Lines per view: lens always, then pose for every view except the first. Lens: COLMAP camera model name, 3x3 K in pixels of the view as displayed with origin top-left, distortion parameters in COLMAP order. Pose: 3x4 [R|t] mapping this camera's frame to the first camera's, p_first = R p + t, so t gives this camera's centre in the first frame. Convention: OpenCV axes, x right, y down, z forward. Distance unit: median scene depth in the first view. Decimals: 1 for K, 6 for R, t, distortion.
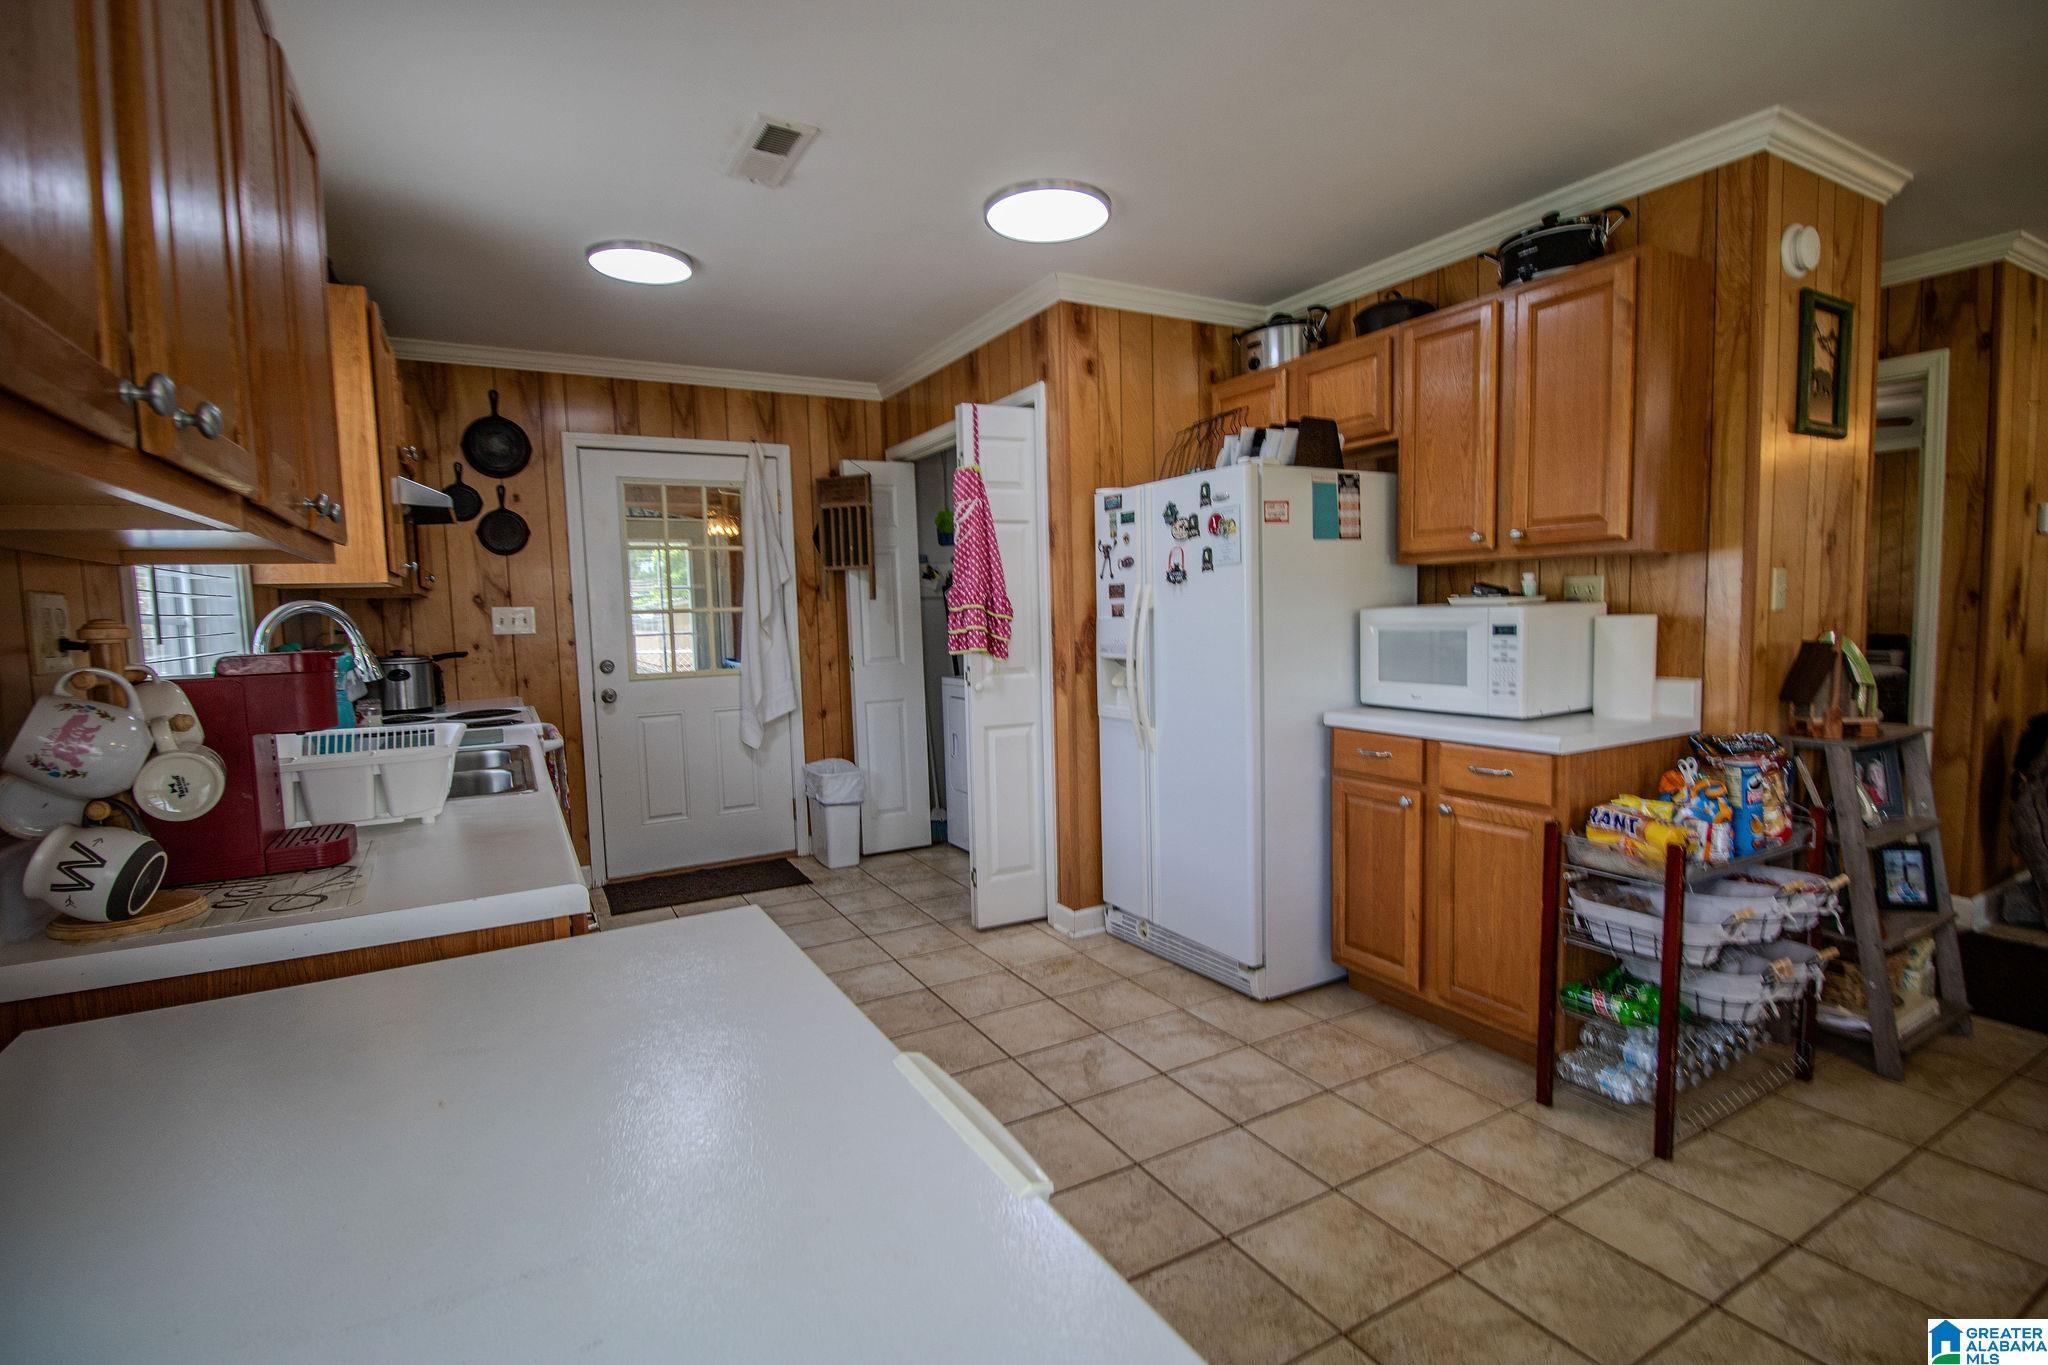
lens RADIAL K [[956.1, 0, 1040.9], [0, 956.1, 687.6], [0, 0, 1]] dist [-0.000834, -0.013226]
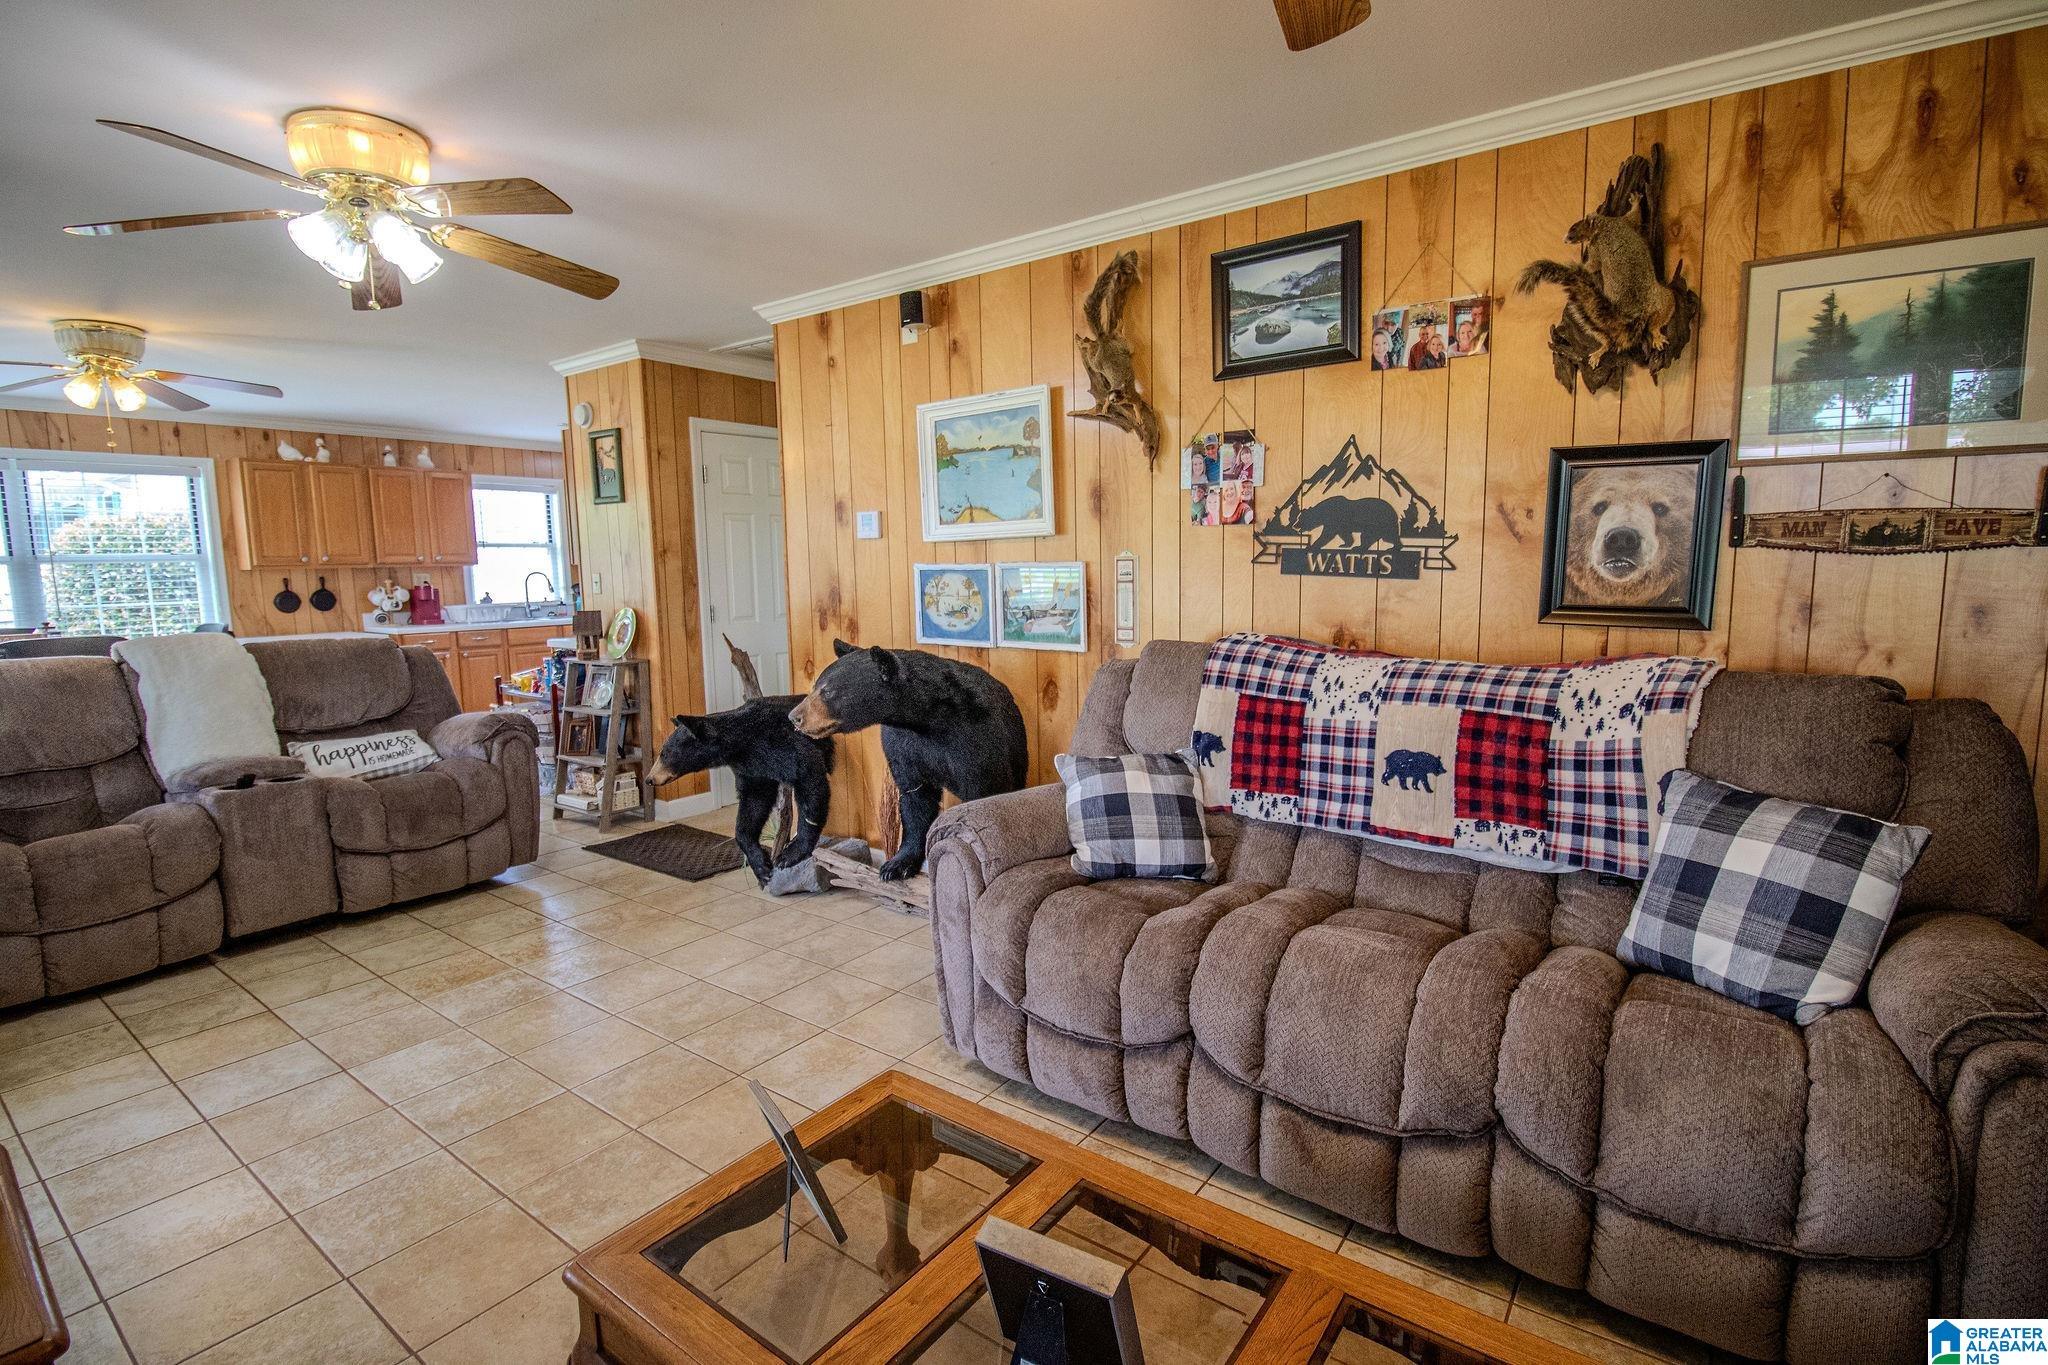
lens RADIAL K [[956.7, 0, 1024.0], [0, 956.7, 682.5], [0, 0, 1]] dist [0.001461, -0.012440]
pose [[0.410988, 0.134774, -0.901623, 2.094015], [-0.073393, 0.990693, 0.114633, -0.135382], [0.908682, 0.019060, 0.417054, 0.684534]]
